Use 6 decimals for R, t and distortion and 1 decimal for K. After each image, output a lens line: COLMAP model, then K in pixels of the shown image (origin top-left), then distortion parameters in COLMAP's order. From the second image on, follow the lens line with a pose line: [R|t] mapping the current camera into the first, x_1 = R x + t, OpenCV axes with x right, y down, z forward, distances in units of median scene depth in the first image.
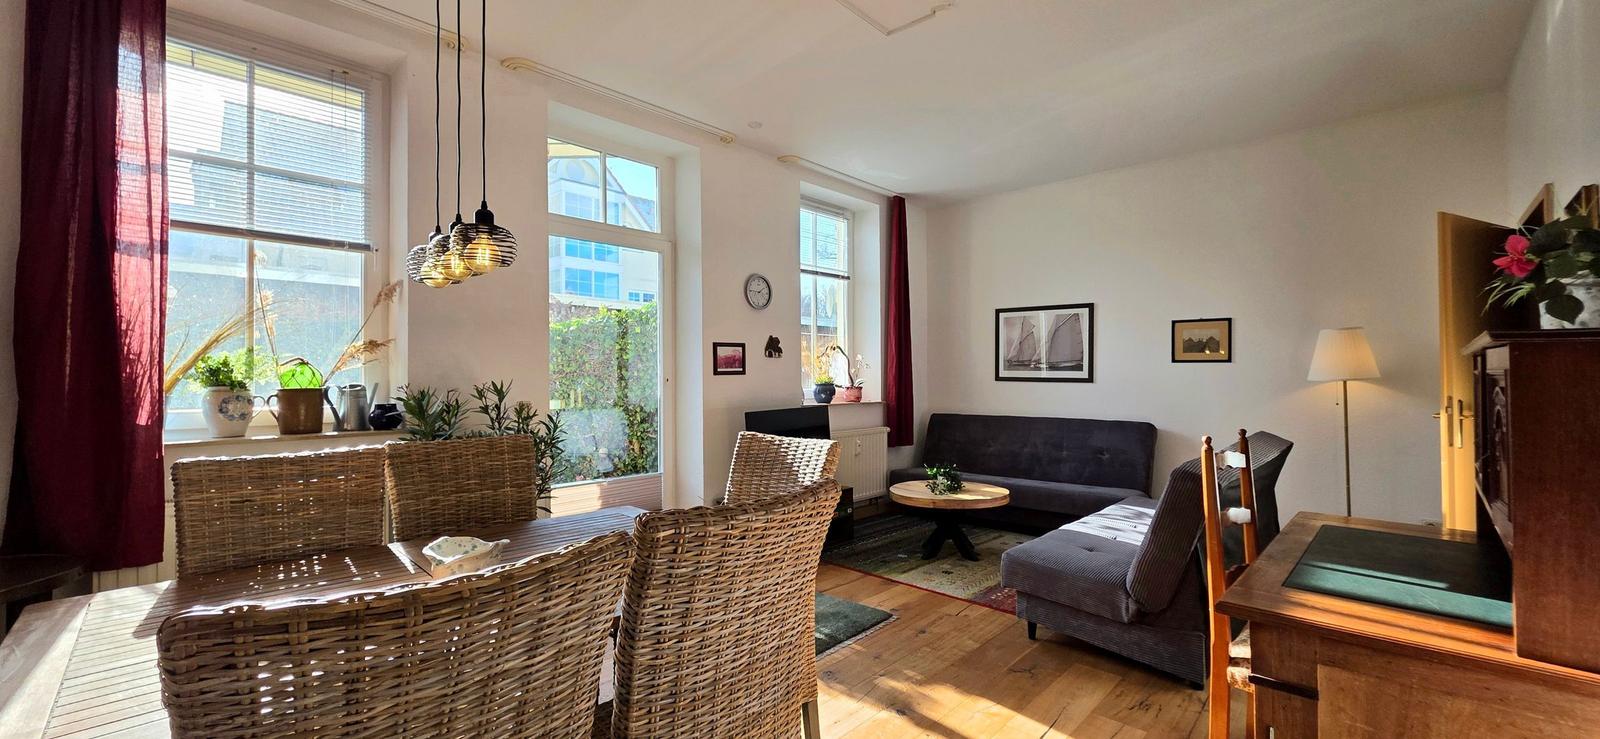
lens RADIAL K [[637.6, 0, 795.2], [0, 637.6, 369.1], [0, 0, 1]] dist [0.000934, 0.000014]
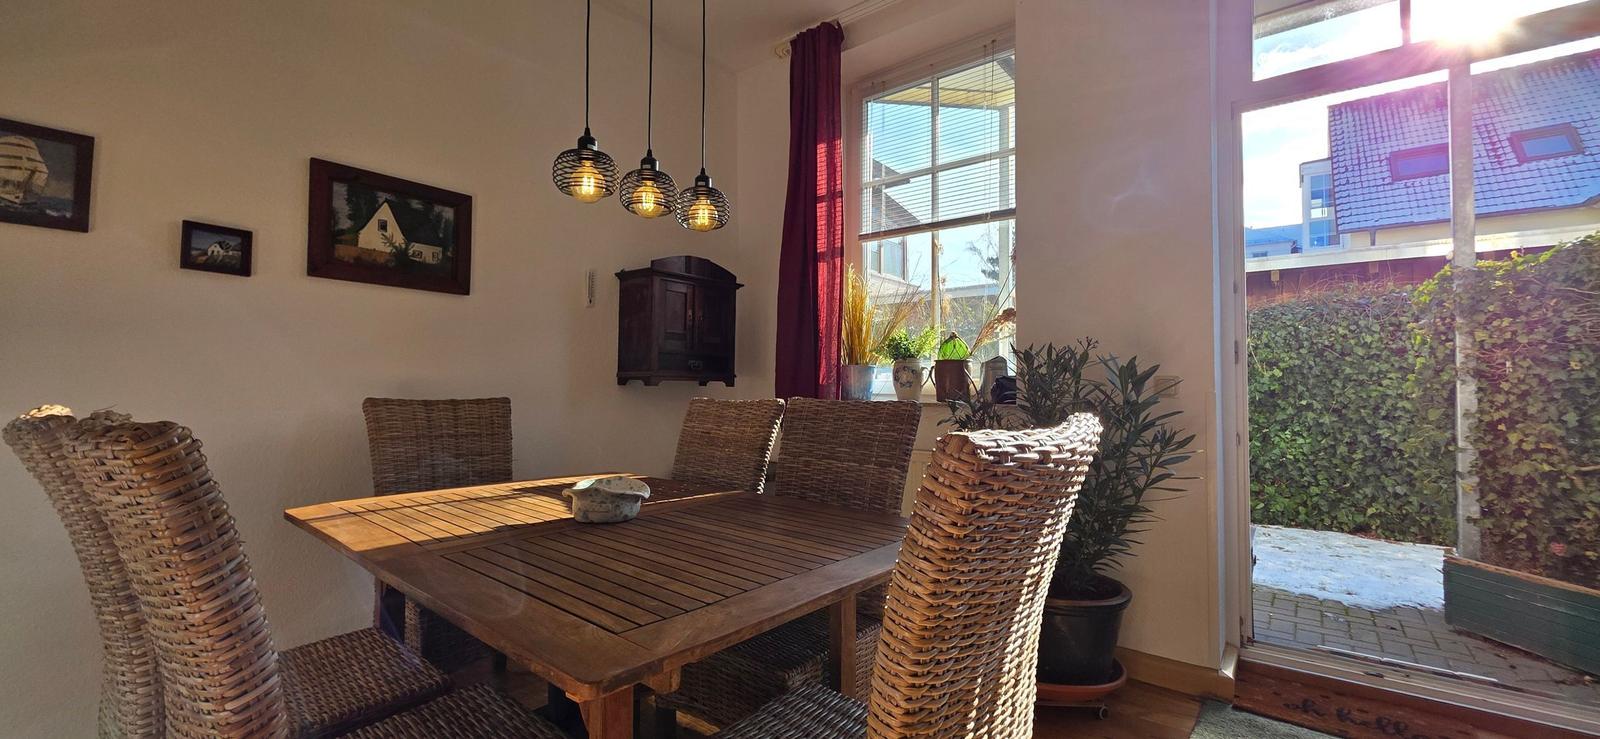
lens RADIAL K [[637.6, 0, 795.2], [0, 637.6, 369.1], [0, 0, 1]] dist [0.000934, 0.000014]
pose [[0.078118, -0.021848, -0.996705, 0.160852], [0.004807, 0.999756, -0.021539, 0.040869], [0.996933, -0.003109, 0.078204, 0.405948]]
